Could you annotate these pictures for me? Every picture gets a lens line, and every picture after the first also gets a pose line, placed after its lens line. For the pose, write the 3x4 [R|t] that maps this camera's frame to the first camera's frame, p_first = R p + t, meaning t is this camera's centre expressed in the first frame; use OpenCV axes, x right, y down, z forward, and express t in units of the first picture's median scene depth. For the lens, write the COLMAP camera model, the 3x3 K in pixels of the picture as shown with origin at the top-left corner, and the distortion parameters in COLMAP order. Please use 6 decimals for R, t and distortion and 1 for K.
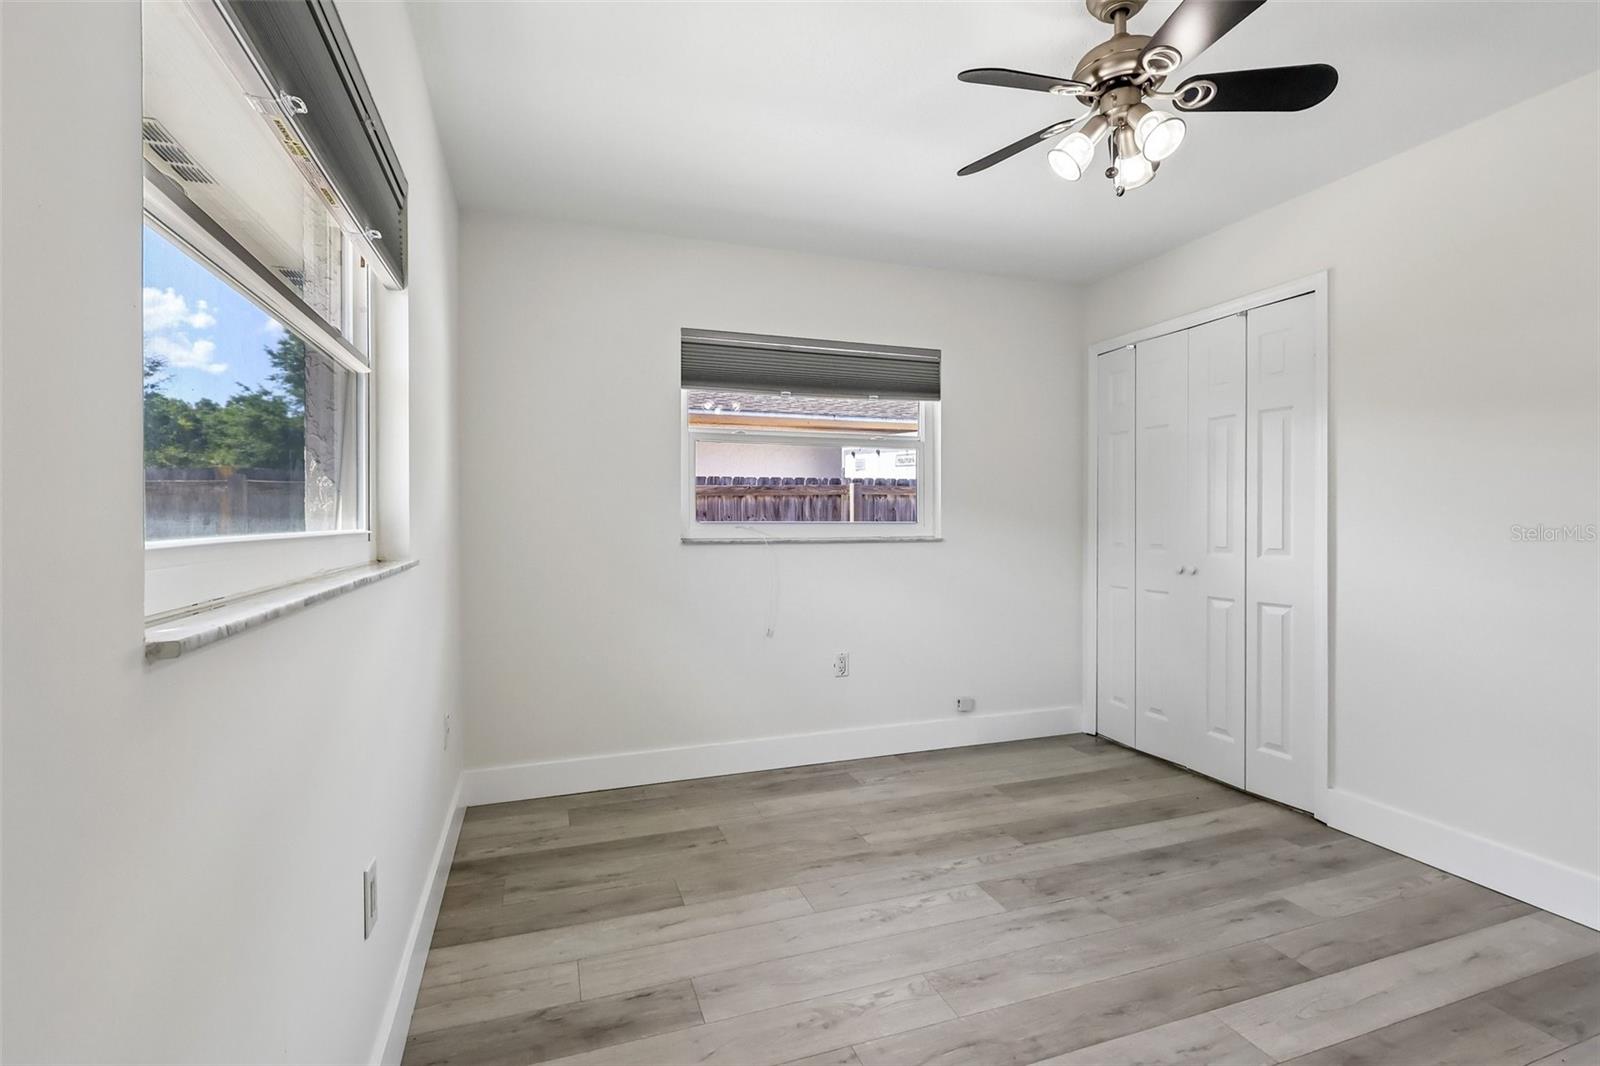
lens RADIAL K [[750.6, 0, 793.8], [0, 750.6, 525.9], [0, 0, 1]] dist [-0.005932, 0.000134]
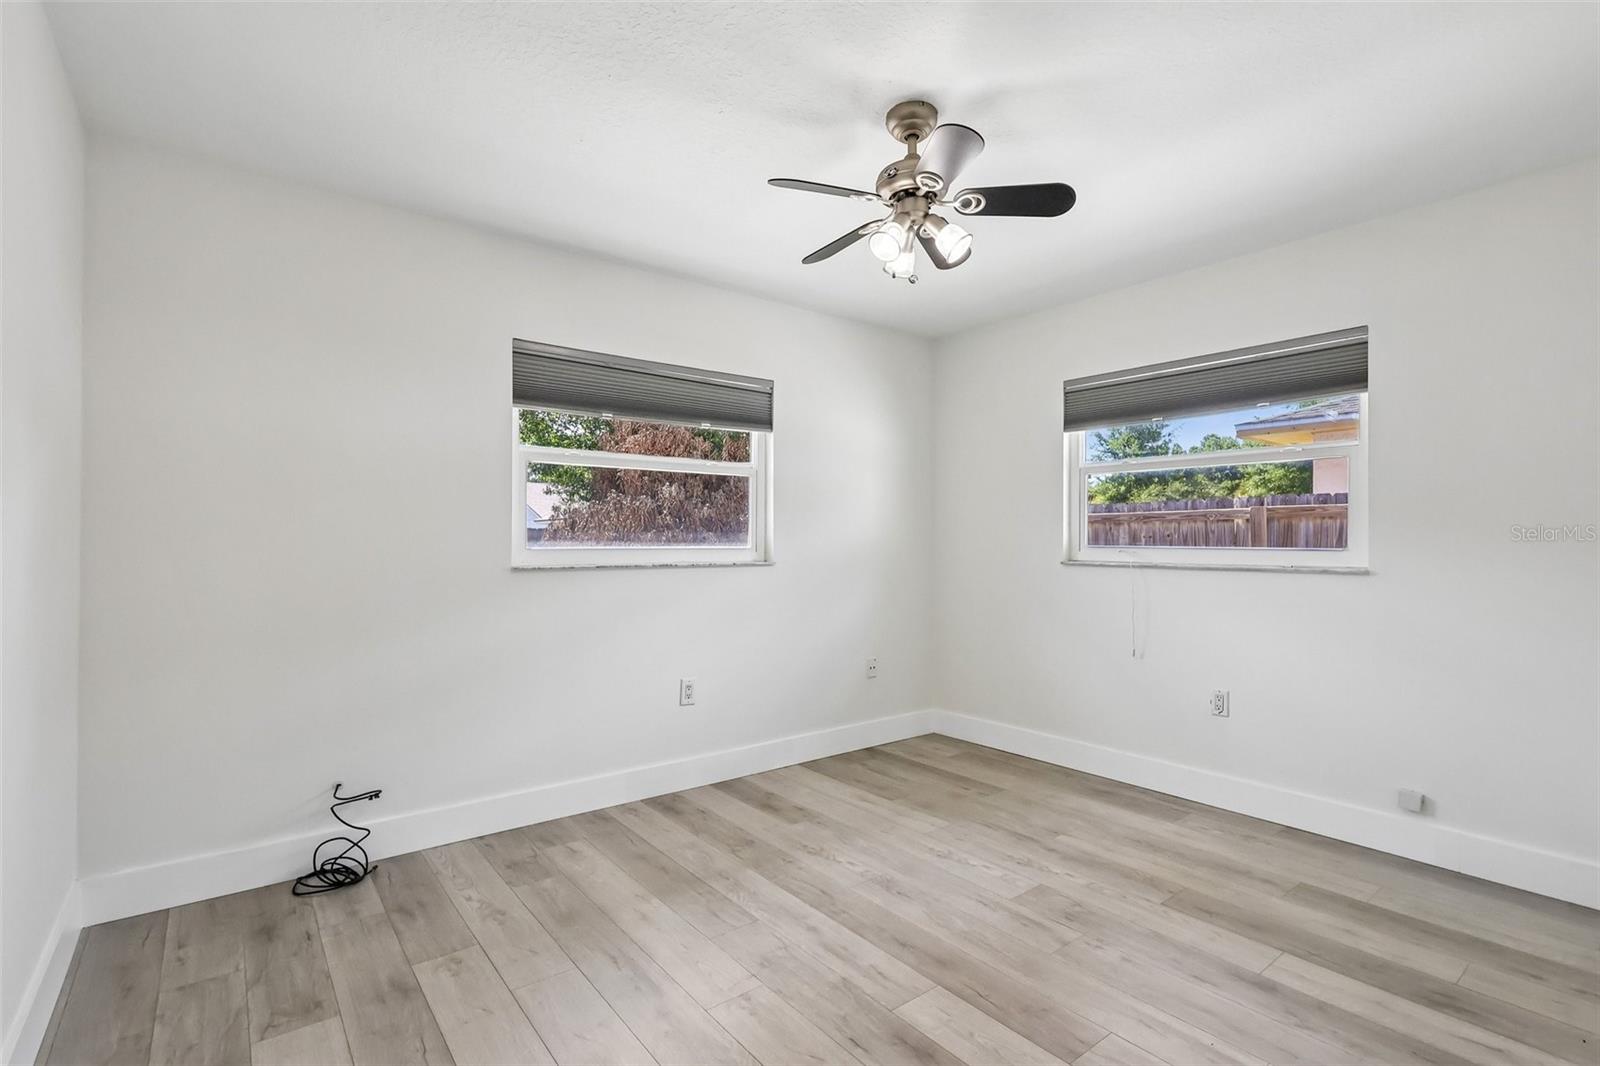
lens RADIAL K [[757.8, 0, 802.6], [0, 757.8, 544.2], [0, 0, 1]] dist [-0.001129, 0.000400]
pose [[0.307873, 0.004665, -0.951416, 0.985847], [-0.011251, 0.999936, 0.001262, -0.006052], [0.951361, 0.010315, 0.307906, 0.284014]]
